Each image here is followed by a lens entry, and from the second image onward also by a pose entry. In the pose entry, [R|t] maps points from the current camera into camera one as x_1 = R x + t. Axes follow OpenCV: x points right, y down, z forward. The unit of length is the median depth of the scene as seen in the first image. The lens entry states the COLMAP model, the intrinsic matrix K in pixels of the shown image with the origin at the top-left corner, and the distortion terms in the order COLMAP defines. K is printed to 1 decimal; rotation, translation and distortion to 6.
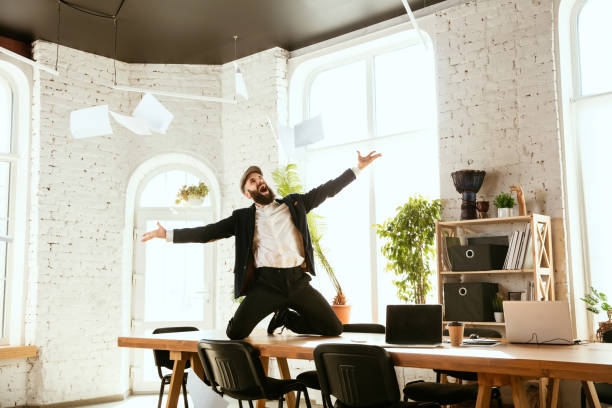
lens RADIAL K [[712.0, 0, 306.0], [0, 712.0, 204.0], [0, 0, 1]] dist [0.056554, 0.007263]
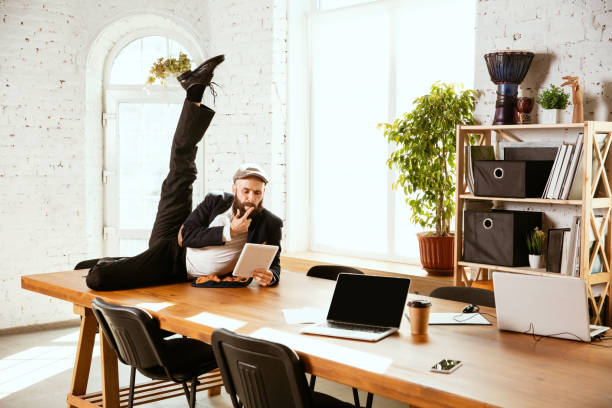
lens RADIAL K [[835.5, 0, 306.0], [0, 835.5, 204.0], [0, 0, 1]] dist [0.117663, 0.029371]
pose [[0.992204, 0.023110, -0.122464, 0.128446], [-0.000059, 0.982744, 0.184970, -0.050233], [0.124626, -0.183520, 0.975084, 0.136431]]
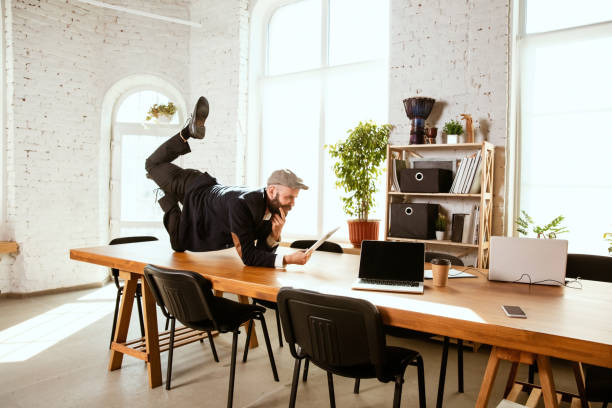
lens RADIAL K [[457.1, 0, 306.0], [0, 457.1, 204.0], [0, 0, 1]] dist [-0.086559, 0.086885]
pose [[0.992930, 0.030272, 0.114781, -0.012471], [-0.047365, 0.987664, 0.149252, 0.015478], [-0.108847, -0.153633, 0.982115, 0.315270]]
